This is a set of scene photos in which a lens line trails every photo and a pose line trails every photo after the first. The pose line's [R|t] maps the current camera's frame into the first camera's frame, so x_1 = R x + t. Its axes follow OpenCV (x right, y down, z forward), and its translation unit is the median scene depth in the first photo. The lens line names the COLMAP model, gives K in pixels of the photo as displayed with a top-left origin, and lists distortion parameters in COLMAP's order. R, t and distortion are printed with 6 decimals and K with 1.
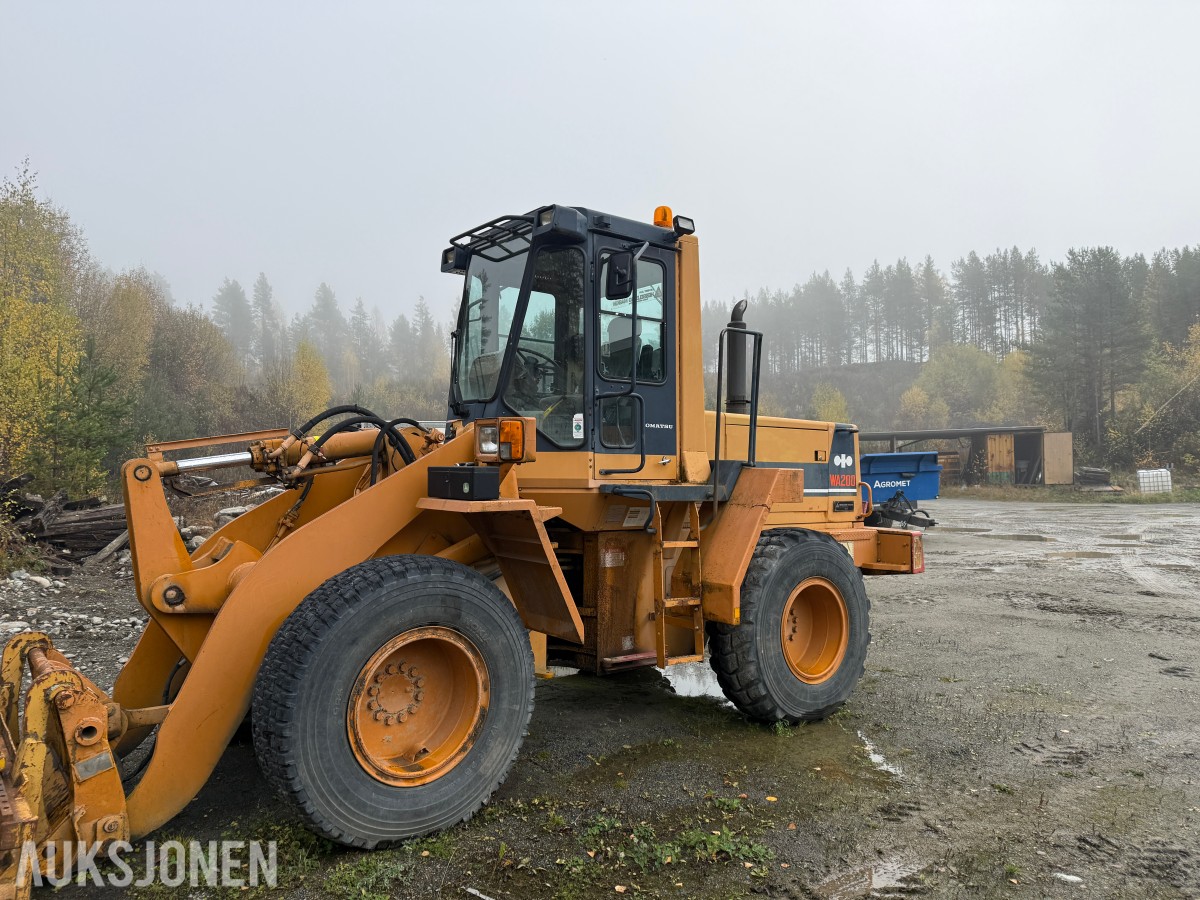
lens RADIAL K [[860.9, 0, 600.0], [0, 860.9, 450.0], [0, 0, 1]] dist [0.173068, -0.238014]
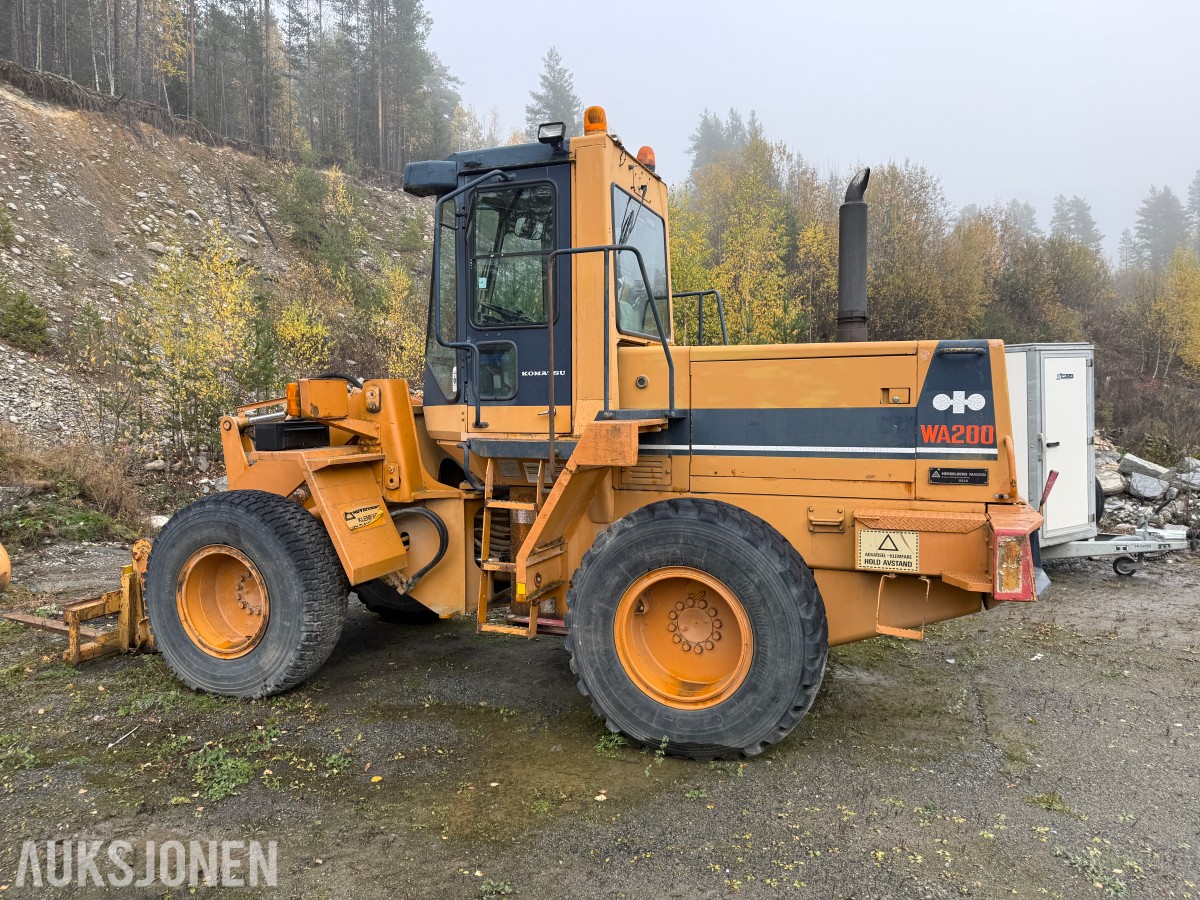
lens RADIAL K [[850.7, 0, 600.0], [0, 850.7, 450.0], [0, 0, 1]] dist [0.071557, -0.088941]
pose [[0.496368, 0.035652, -0.867380, 0.888115], [0.036650, 0.997405, 0.061970, -0.000917], [0.867338, -0.062549, 0.493773, 0.630886]]
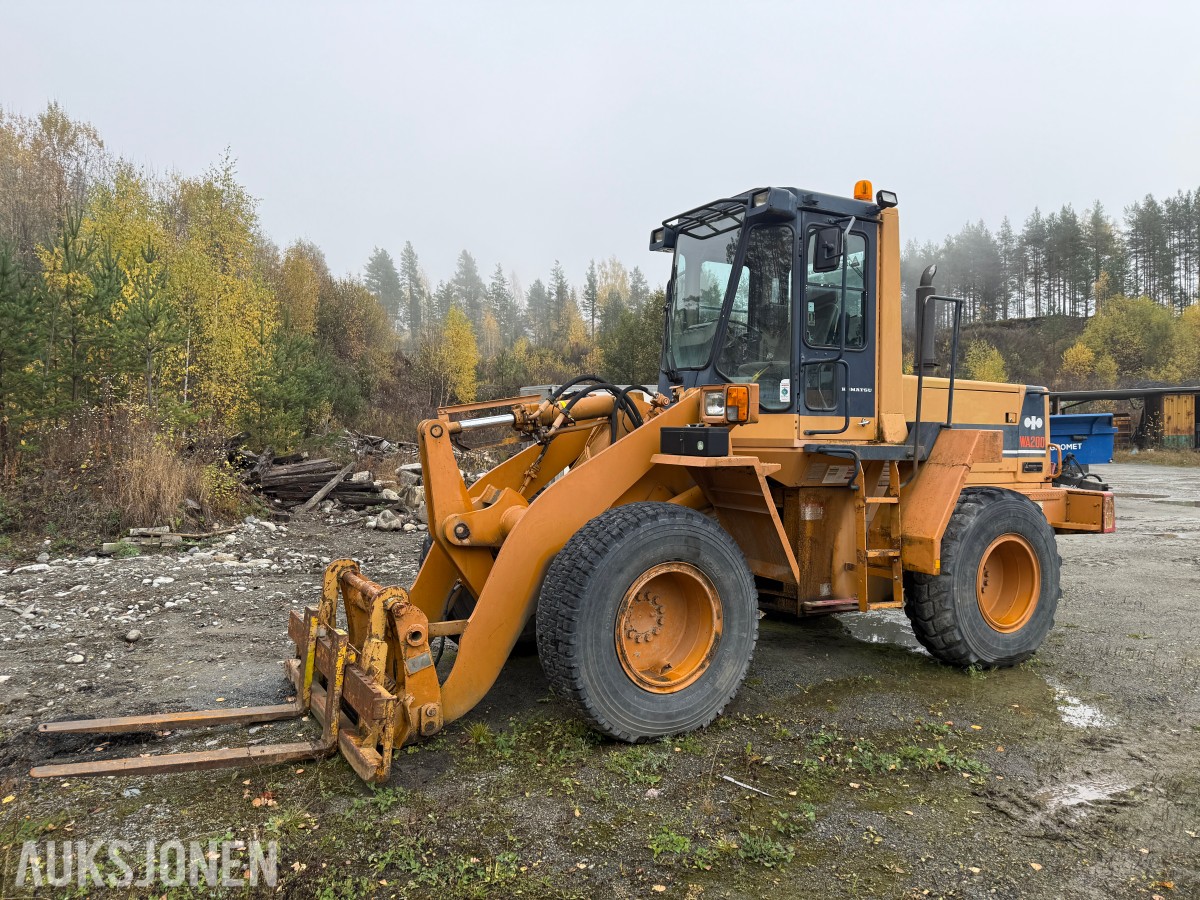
lens RADIAL K [[865.9, 0, 605.2], [0, 865.9, 452.6], [0, 0, 1]] dist [0.123746, -0.122222]
pose [[0.990135, 0.007889, -0.139892, -0.092832], [-0.001348, 0.998904, 0.046787, -0.000494], [0.140108, -0.046137, 0.989061, -0.122990]]
